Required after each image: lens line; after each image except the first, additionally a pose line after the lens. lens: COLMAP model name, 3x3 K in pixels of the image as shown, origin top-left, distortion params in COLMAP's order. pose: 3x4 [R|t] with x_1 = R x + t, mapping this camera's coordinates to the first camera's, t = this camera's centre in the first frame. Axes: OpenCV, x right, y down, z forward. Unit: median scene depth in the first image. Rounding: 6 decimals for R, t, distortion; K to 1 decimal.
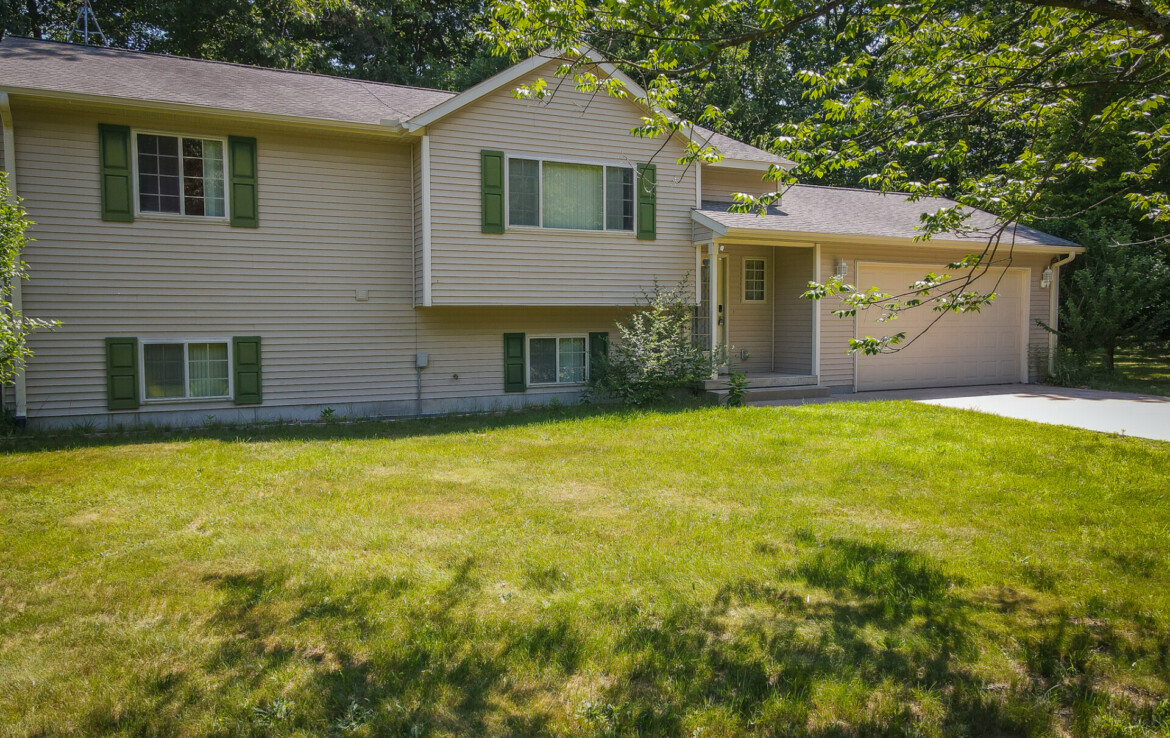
lens RADIAL K [[886.8, 0, 587.7], [0, 886.8, 368.8], [0, 0, 1]] dist [-0.002727, 0.000517]
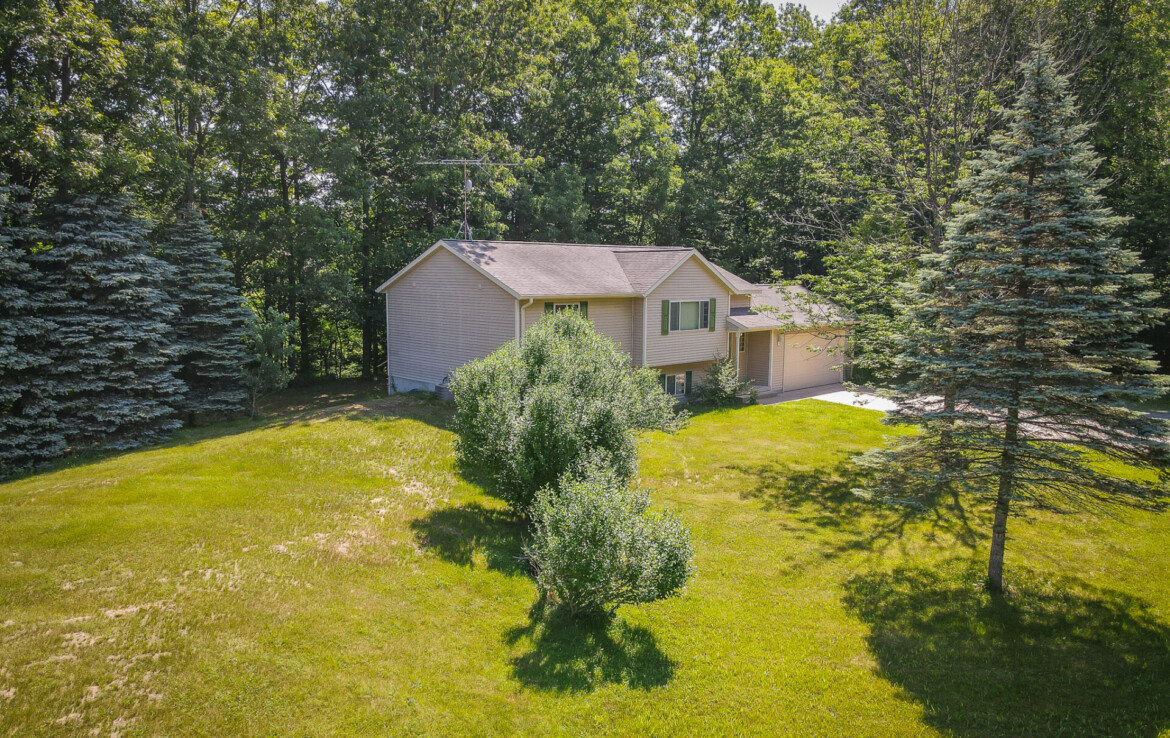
lens RADIAL K [[848.0, 0, 564.7], [0, 848.0, 371.6], [0, 0, 1]] dist [-0.003861, -0.001584]
pose [[0.965044, -0.015084, 0.261654, -0.951597], [0.000277, 0.998401, 0.056536, -0.181507], [-0.262089, -0.054487, 0.963504, -1.102237]]
